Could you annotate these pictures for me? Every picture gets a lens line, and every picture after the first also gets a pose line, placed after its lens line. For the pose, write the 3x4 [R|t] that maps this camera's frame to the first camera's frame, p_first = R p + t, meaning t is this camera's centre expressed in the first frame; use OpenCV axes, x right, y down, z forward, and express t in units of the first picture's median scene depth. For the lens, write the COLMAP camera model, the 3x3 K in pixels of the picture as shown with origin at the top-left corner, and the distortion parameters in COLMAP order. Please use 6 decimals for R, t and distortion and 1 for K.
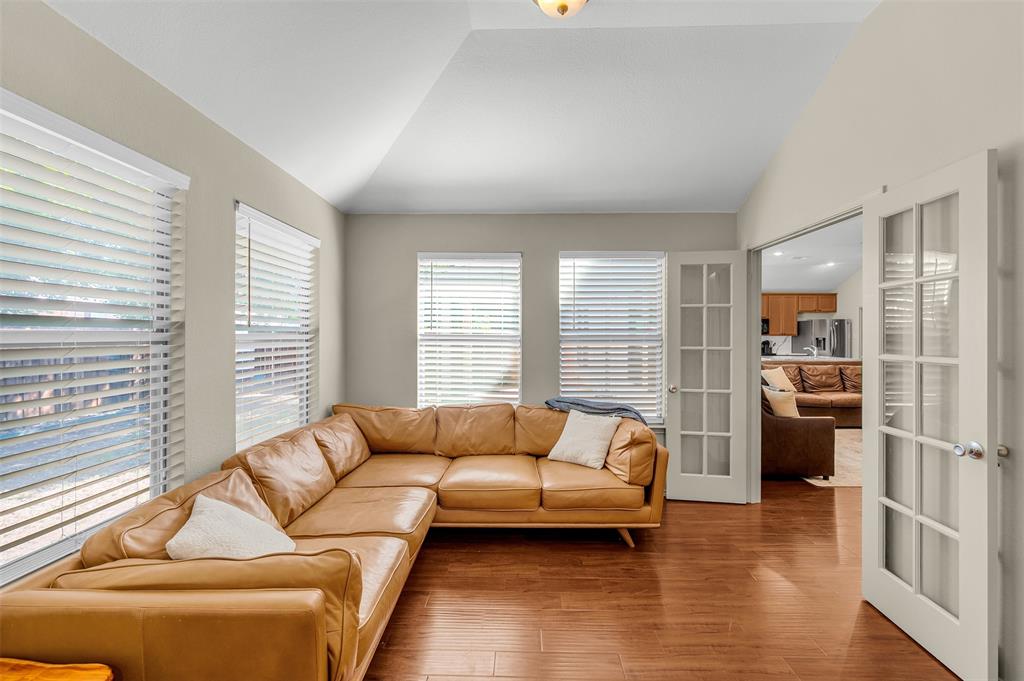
lens RADIAL K [[410.5, 0, 512.0], [0, 410.5, 340.5], [0, 0, 1]] dist [-0.000537, -0.000036]
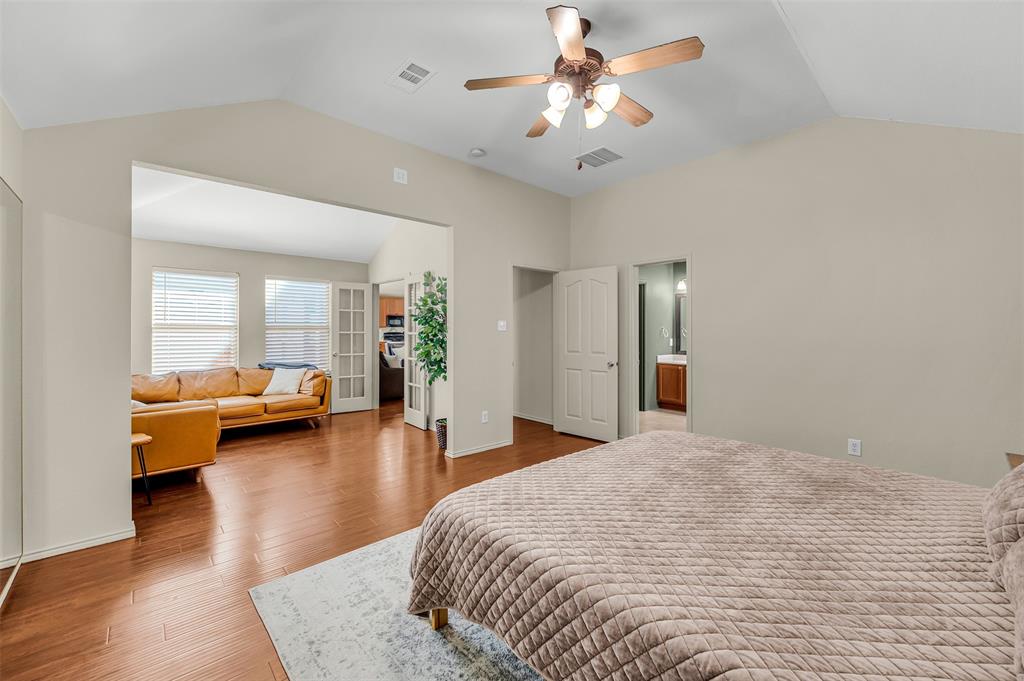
lens RADIAL K [[417.0, 0, 513.8], [0, 417.0, 326.9], [0, 0, 1]] dist [-0.000229, -0.000033]
pose [[0.722772, 0.004510, 0.691072, -0.353526], [0.005948, 0.999901, -0.012746, 0.022294], [-0.691061, 0.013323, 0.722674, -0.993840]]
